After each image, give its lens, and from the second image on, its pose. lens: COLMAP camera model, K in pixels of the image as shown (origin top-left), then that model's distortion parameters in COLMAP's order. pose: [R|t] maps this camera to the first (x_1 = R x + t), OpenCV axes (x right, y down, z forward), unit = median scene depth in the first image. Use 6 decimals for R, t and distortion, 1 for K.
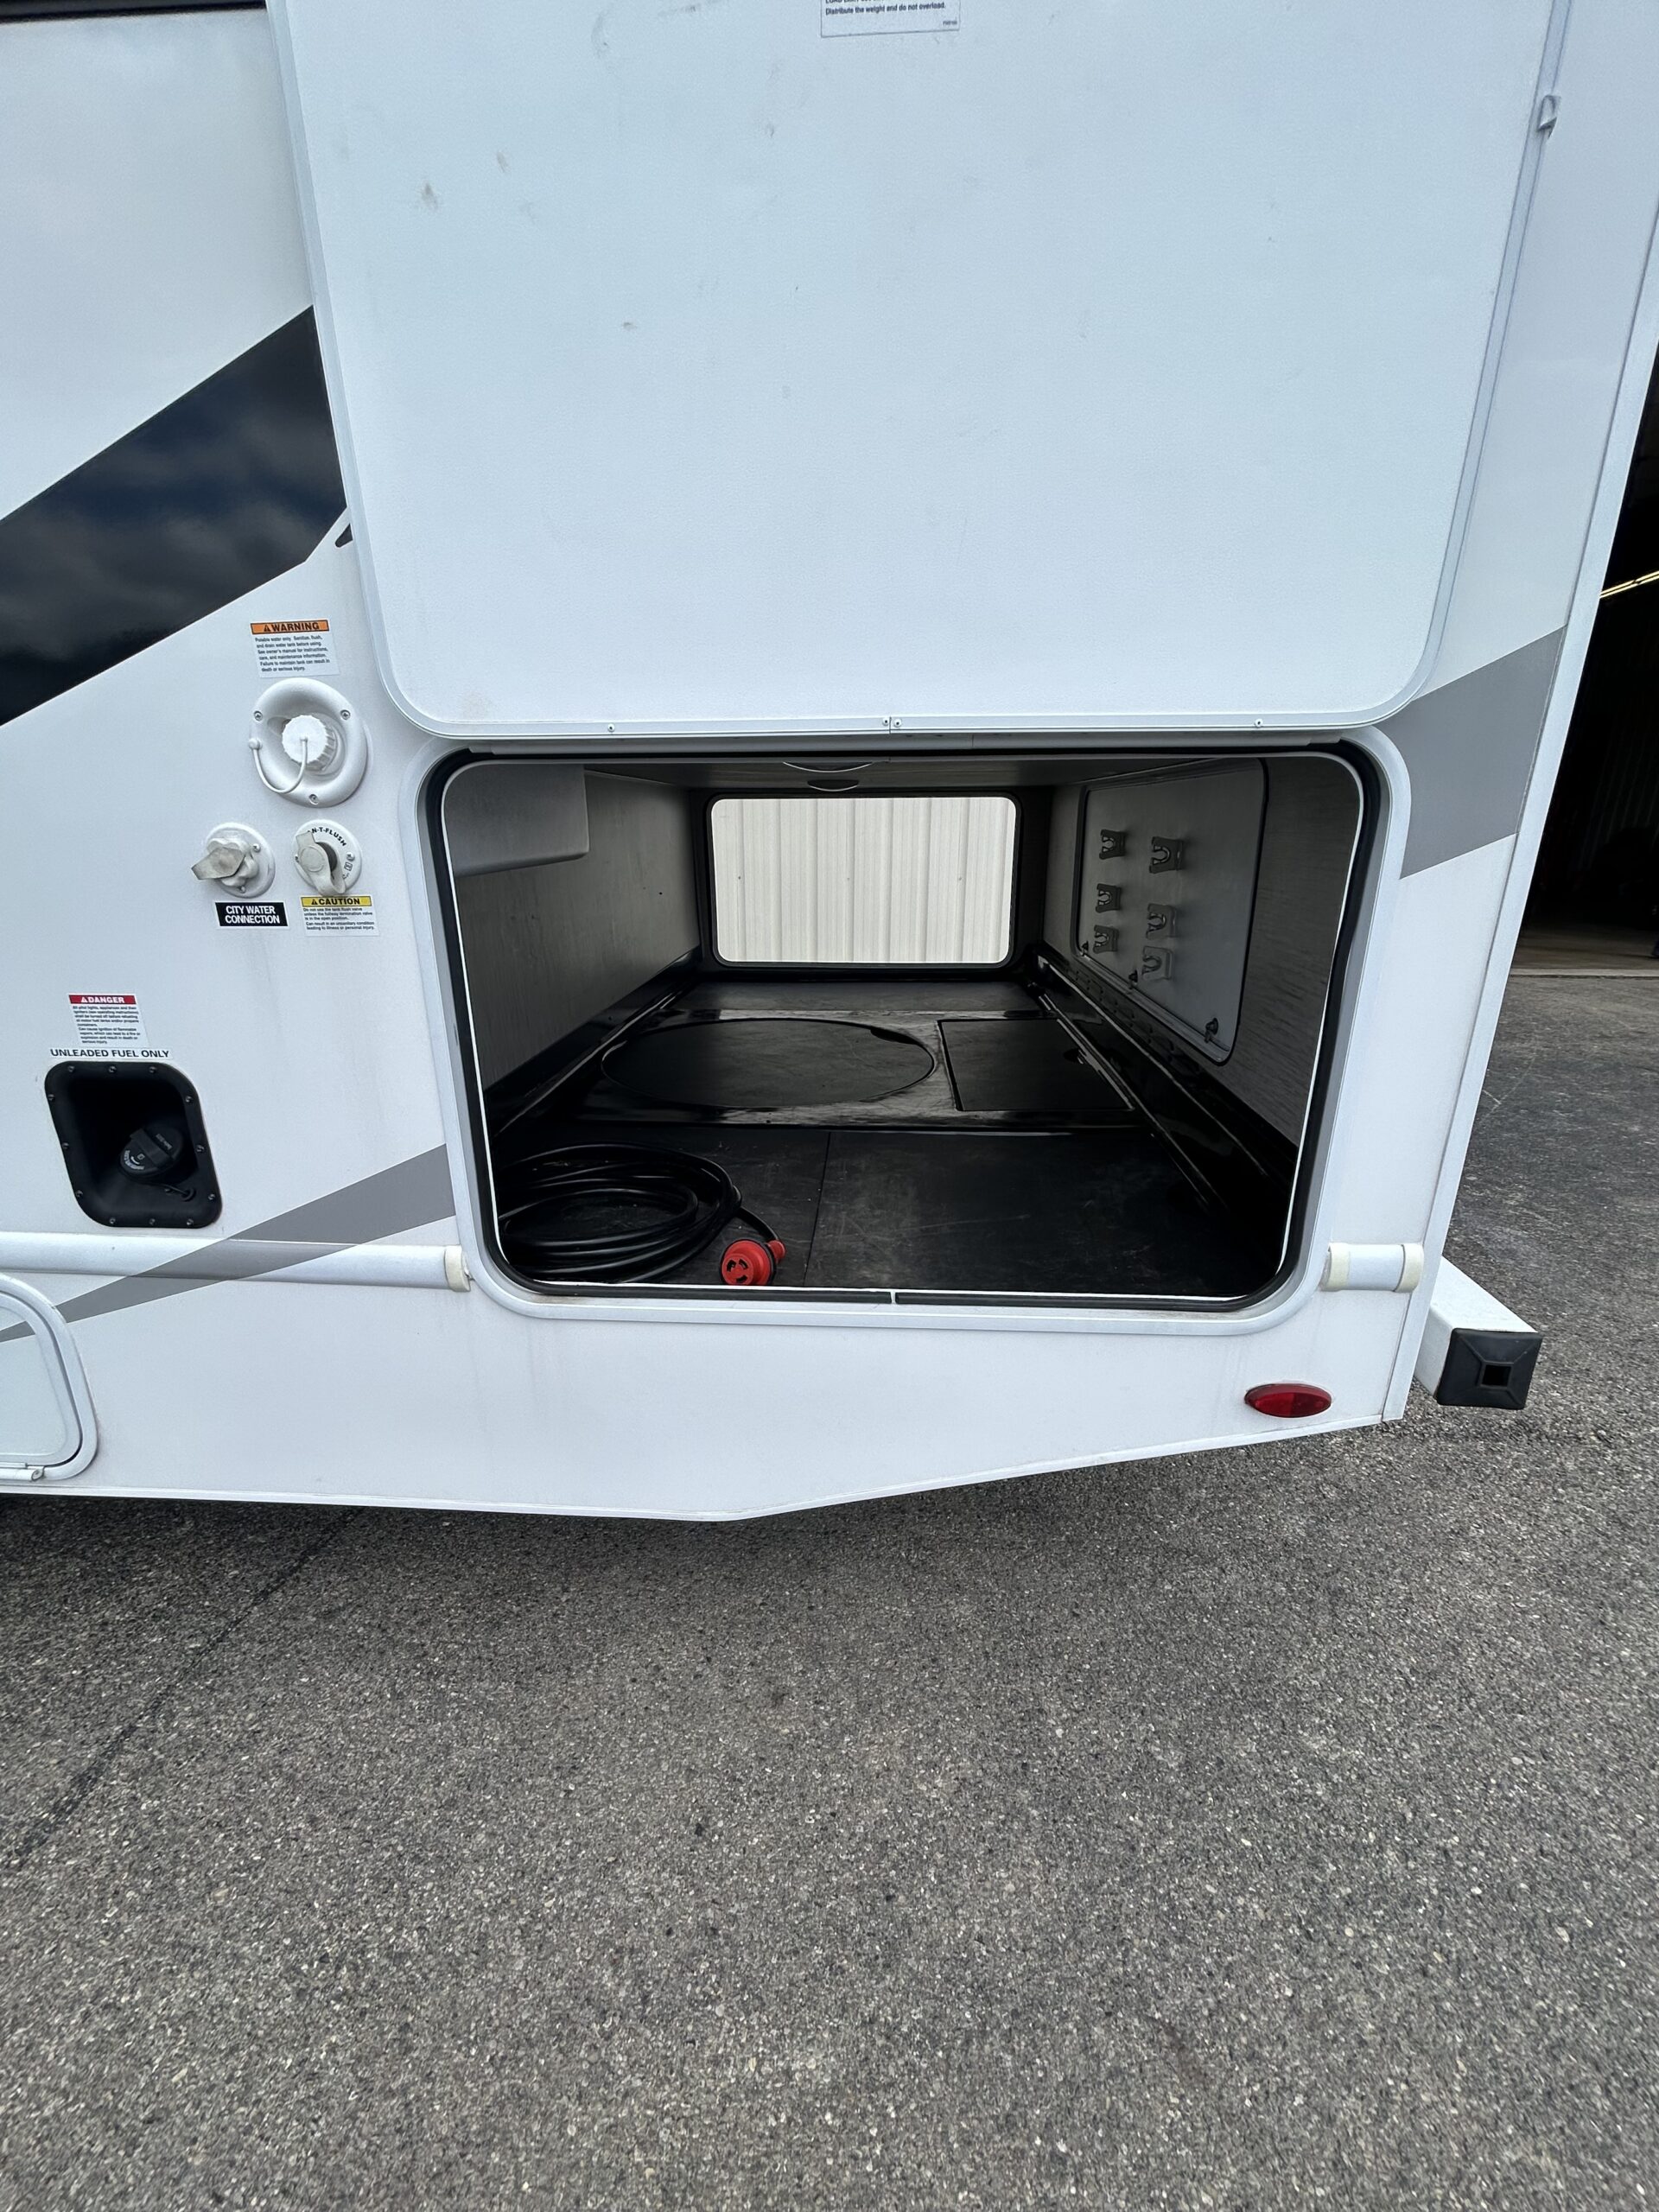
lens RADIAL K [[883.2, 0, 827.0], [0, 883.2, 1105.8], [0, 0, 1]] dist [0.001642, 0.000021]
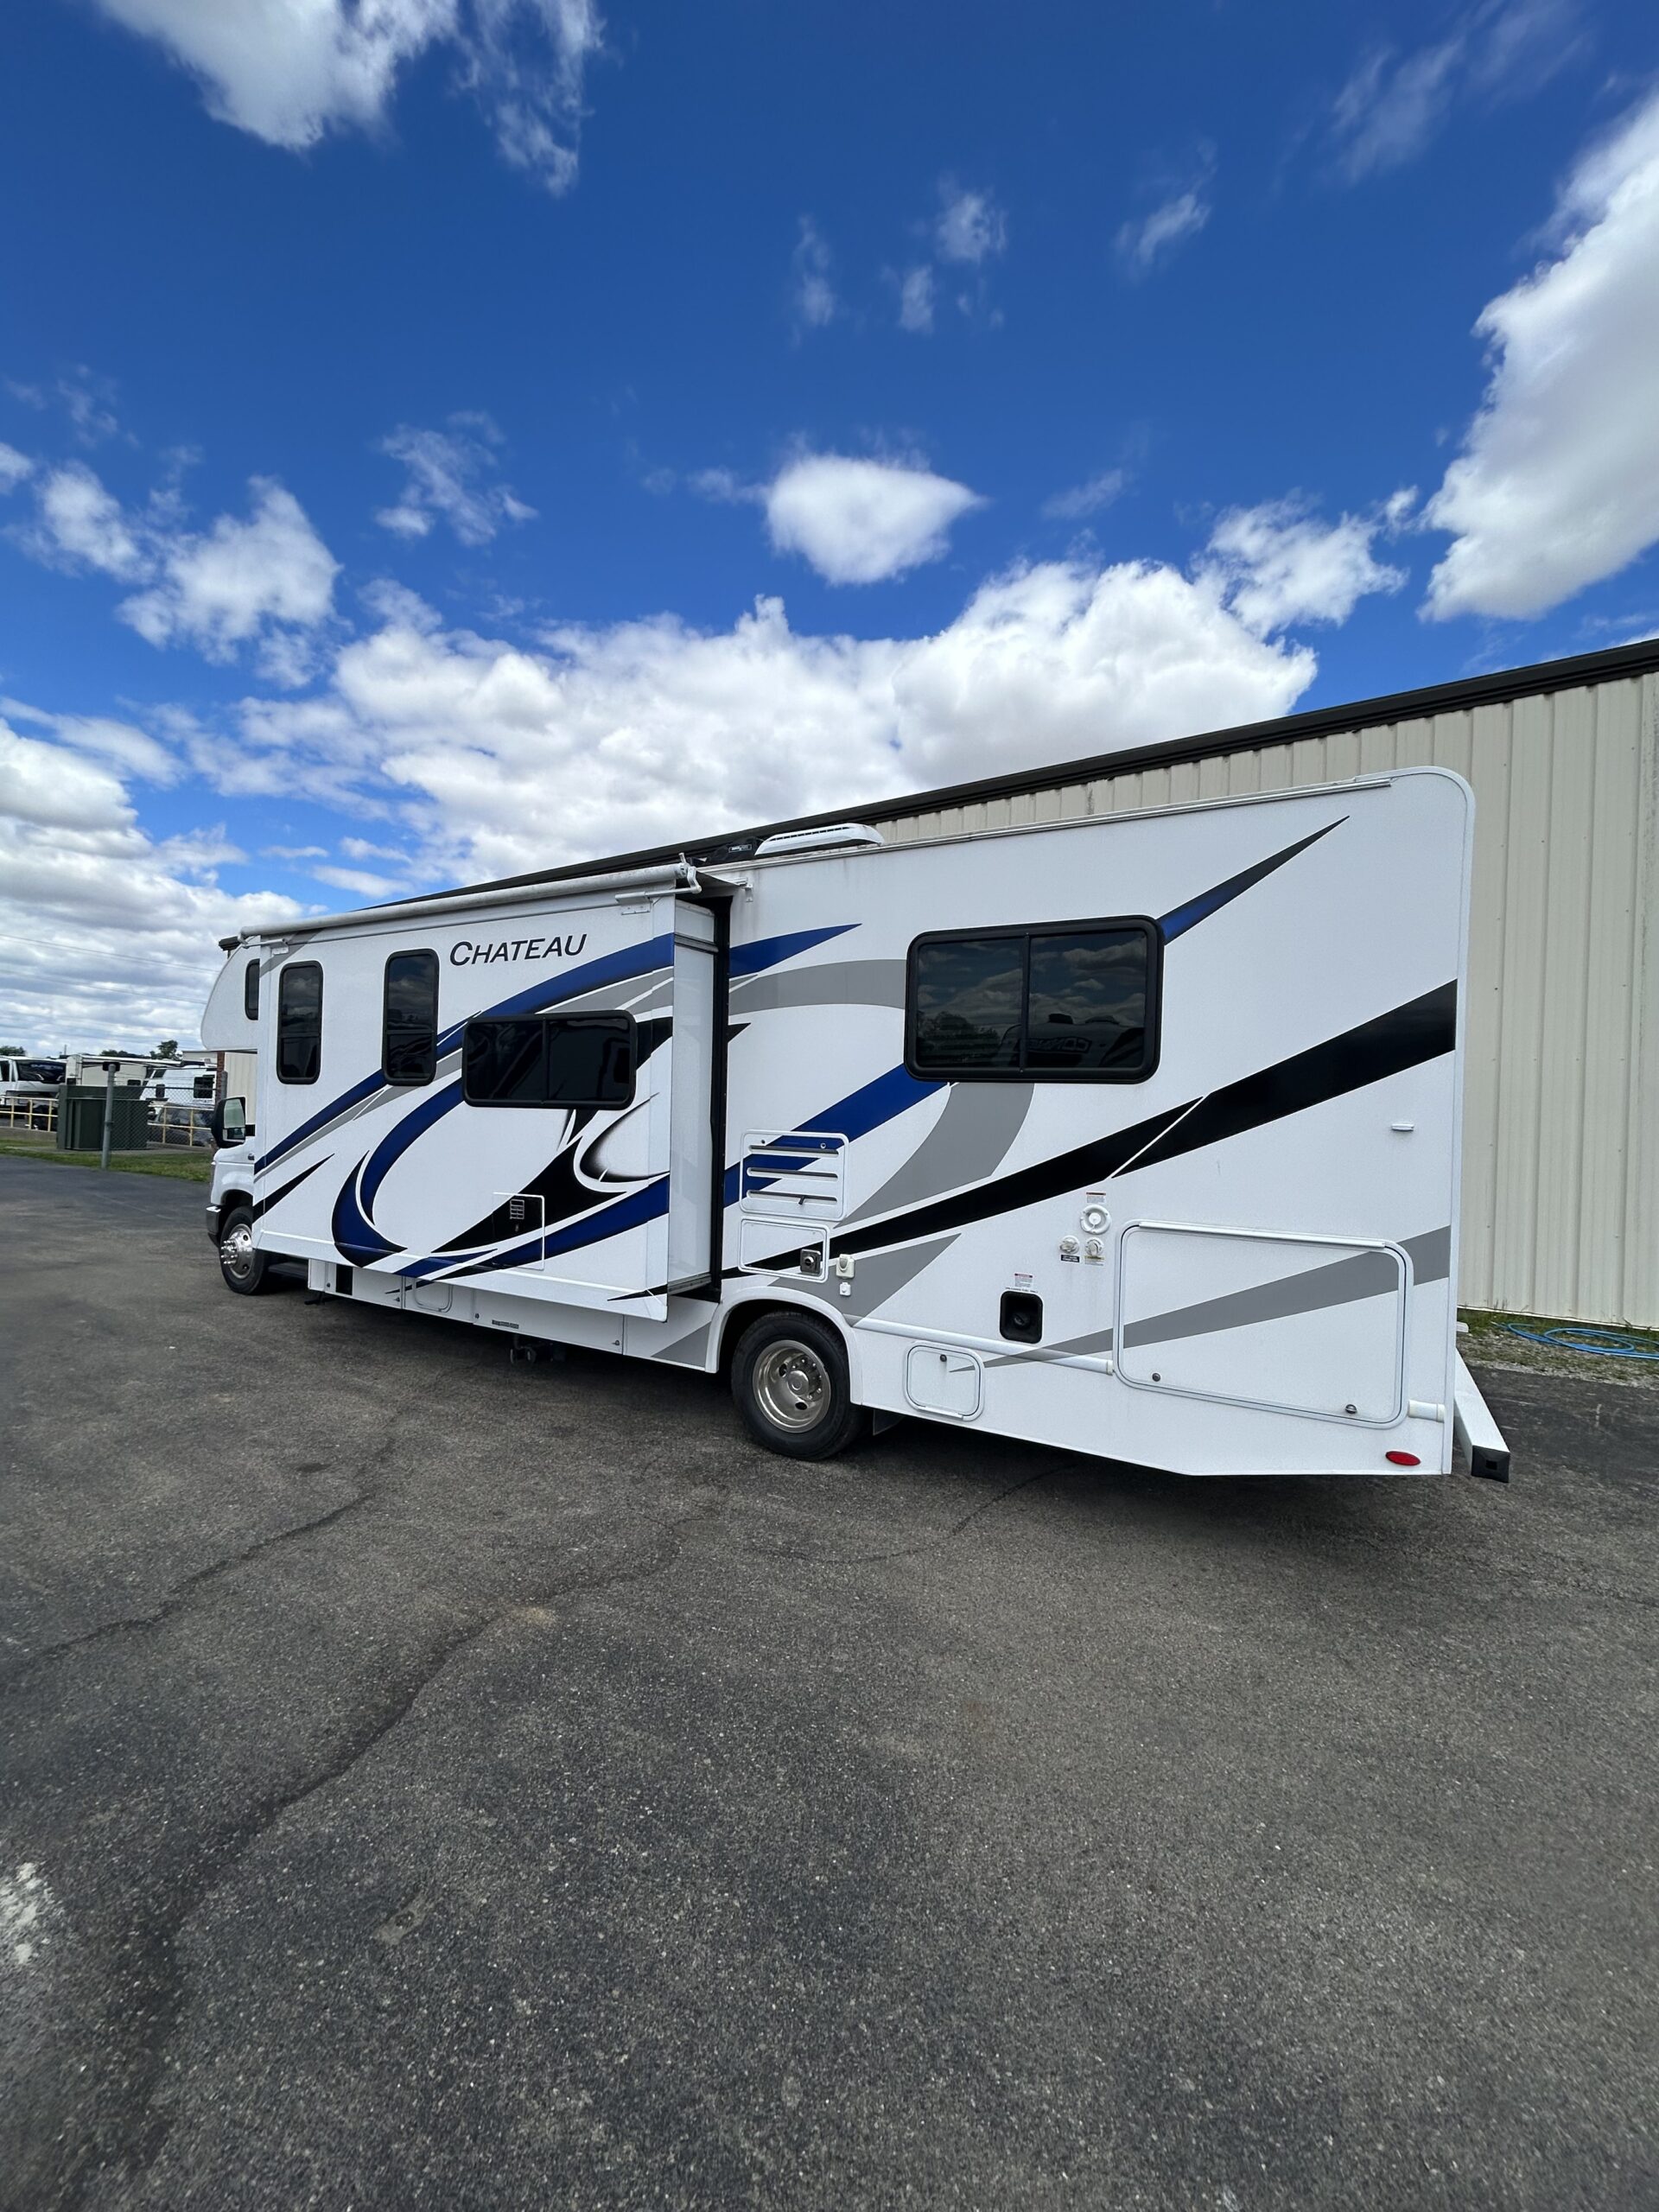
lens RADIAL K [[883.2, 0, 829.0], [0, 883.2, 1112.8], [0, 0, 1]] dist [0.001642, 0.000021]
pose [[0.896421, 0.033228, -0.441956, 0.073710], [-0.163782, 0.951434, -0.260668, 0.311820], [0.411830, 0.306053, 0.858328, -2.595343]]
